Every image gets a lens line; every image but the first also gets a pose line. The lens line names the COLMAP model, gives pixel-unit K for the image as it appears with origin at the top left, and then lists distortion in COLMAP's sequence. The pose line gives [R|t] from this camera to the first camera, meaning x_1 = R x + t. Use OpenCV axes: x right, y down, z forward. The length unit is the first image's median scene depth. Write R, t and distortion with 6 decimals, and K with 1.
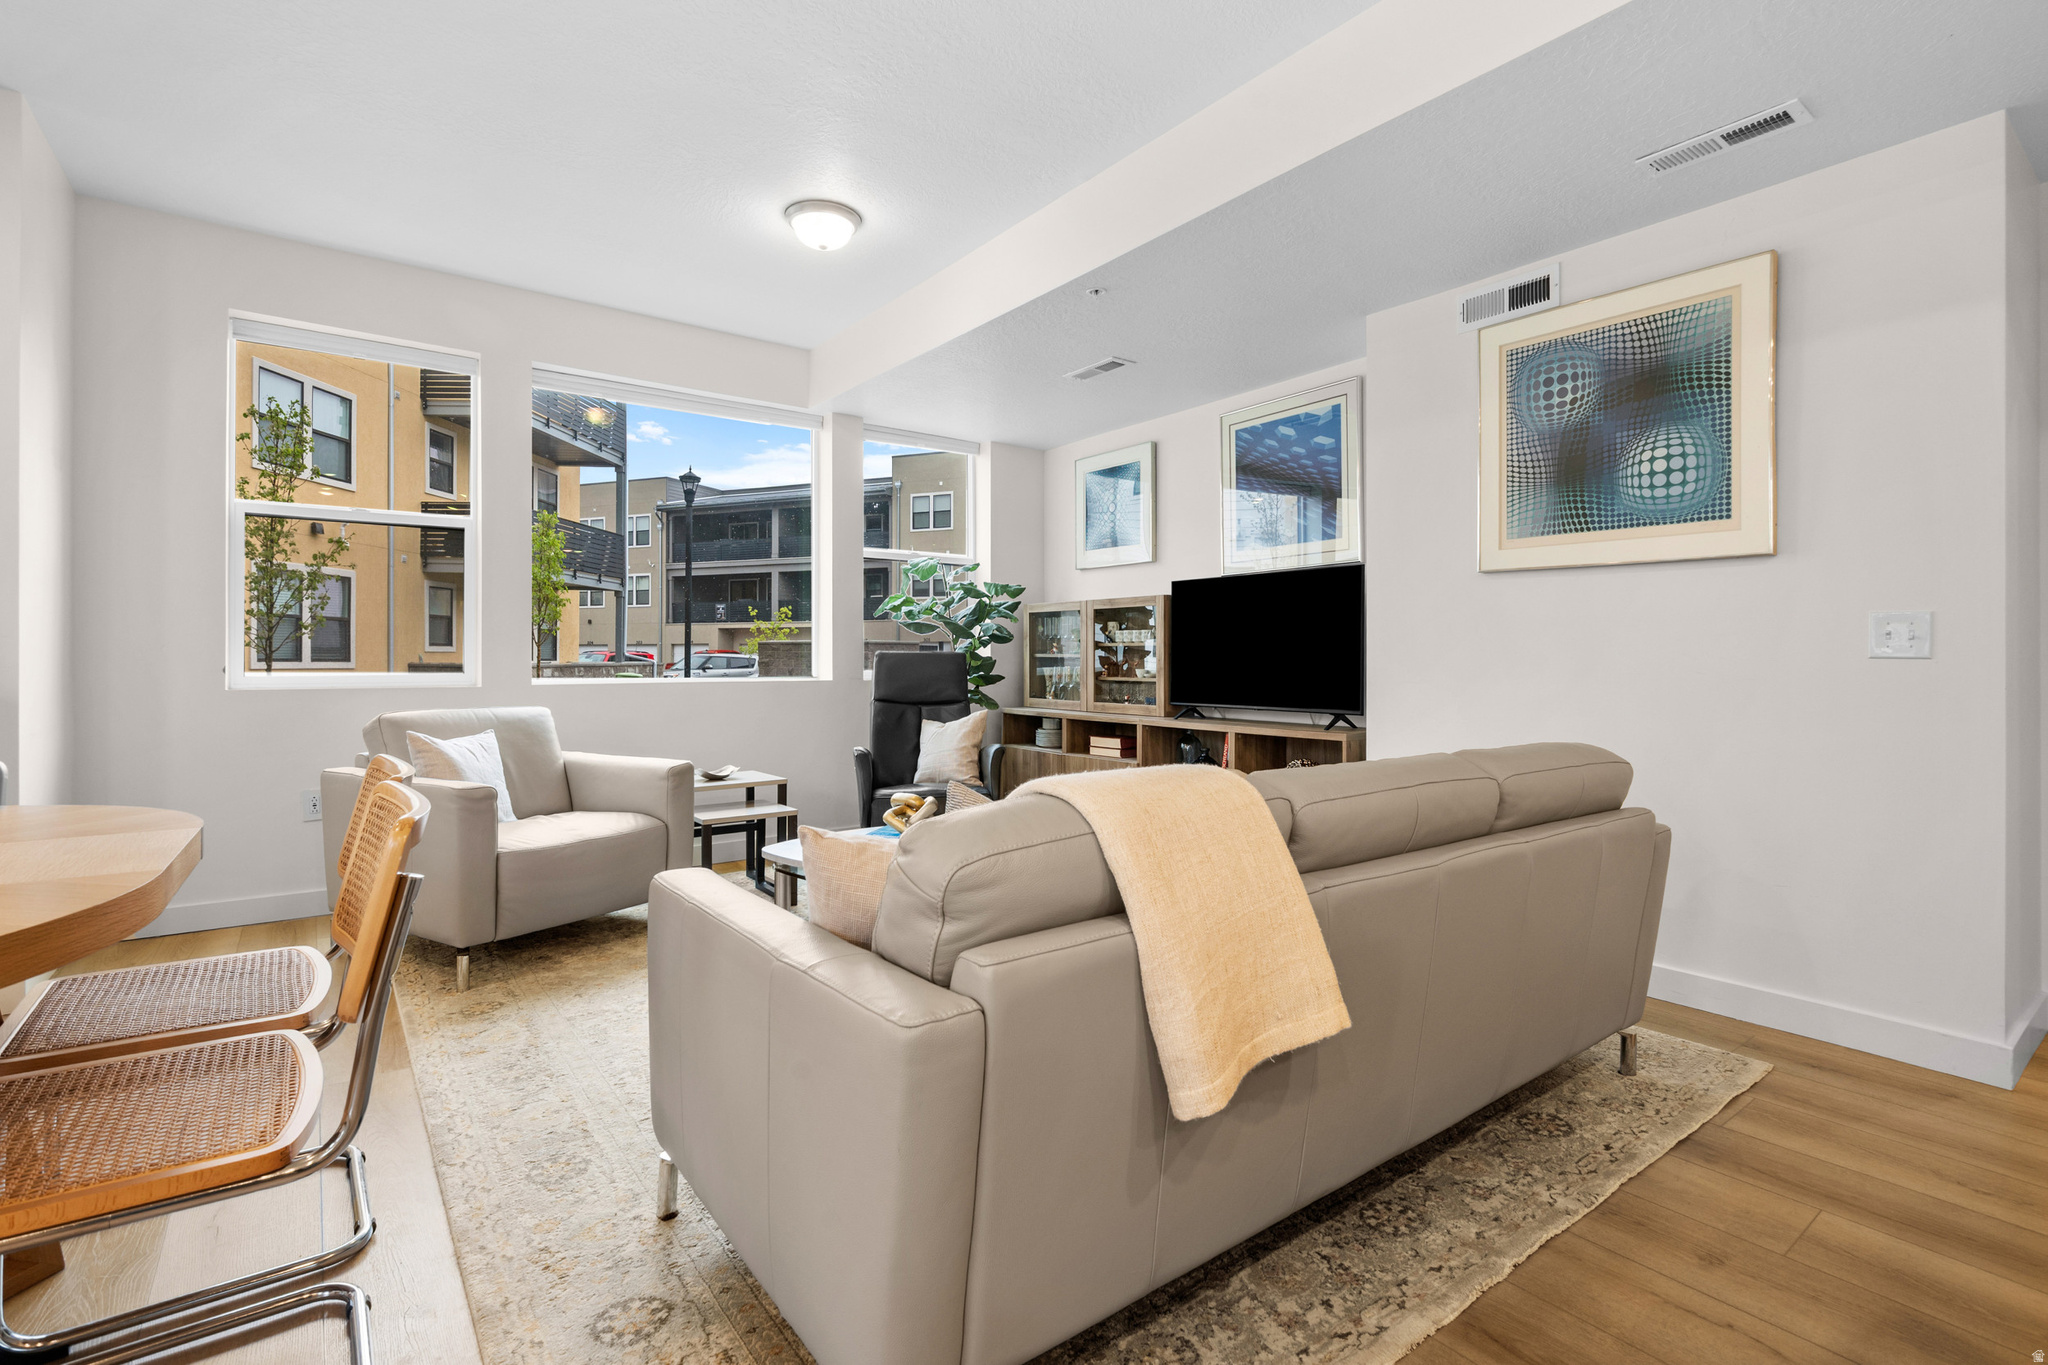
lens RADIAL K [[946.5, 0, 1030.0], [0, 946.5, 657.3], [0, 0, 1]] dist [-0.001511, -0.000027]
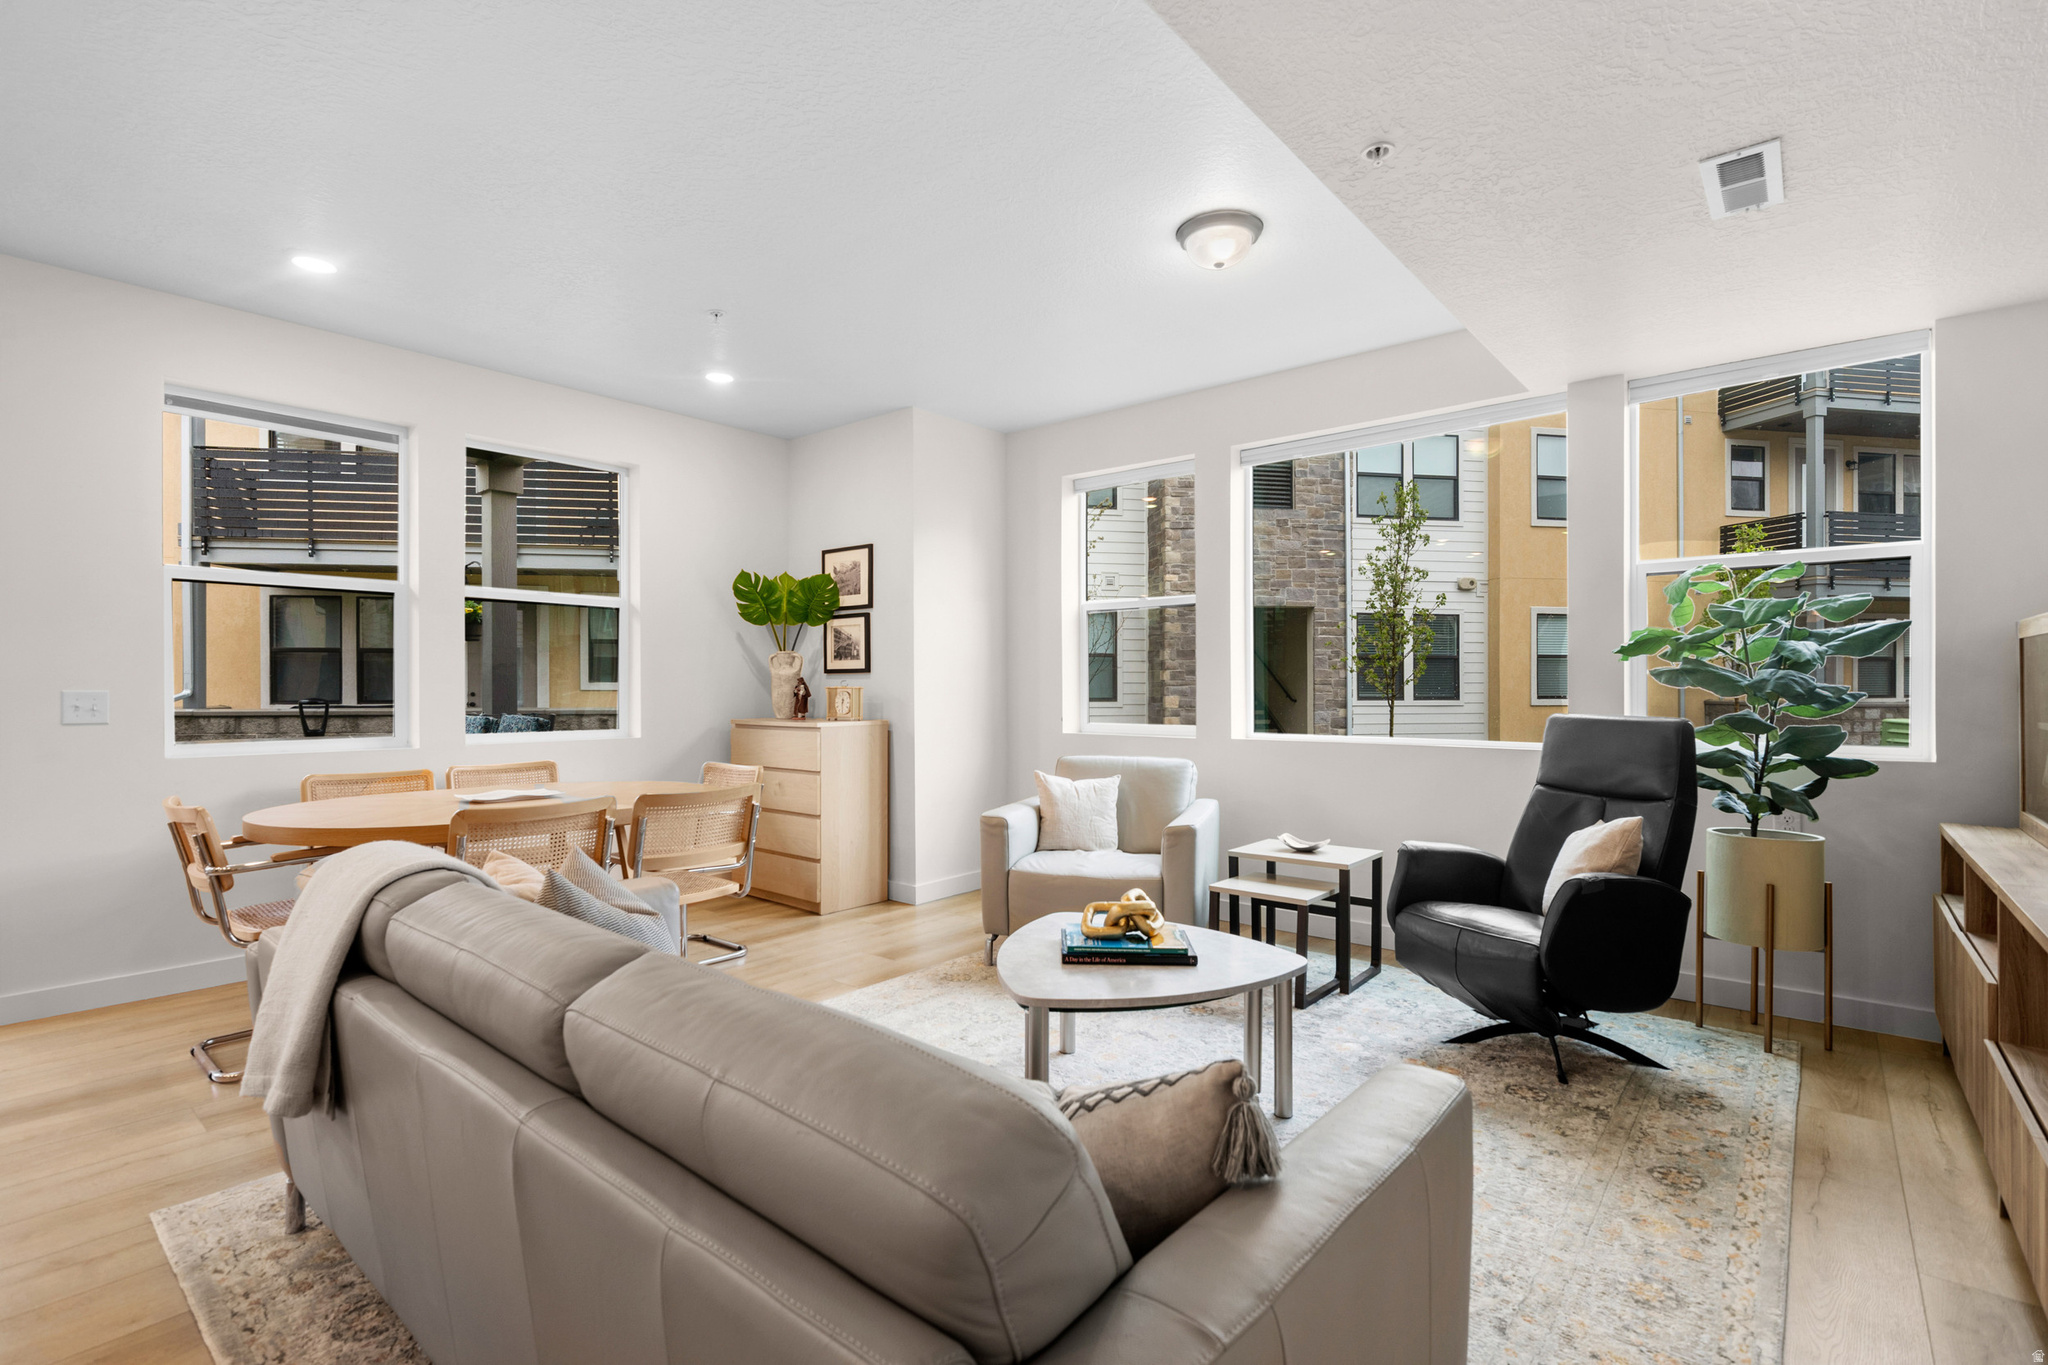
lens RADIAL K [[946.5, 0, 1009.8], [0, 946.5, 689.2], [0, 0, 1]] dist [-0.001511, -0.000027]
pose [[0.203445, -0.001330, -0.979085, 0.463670], [0.004314, 0.999991, -0.000462, -0.027324], [0.979077, -0.004129, 0.203449, 0.481801]]
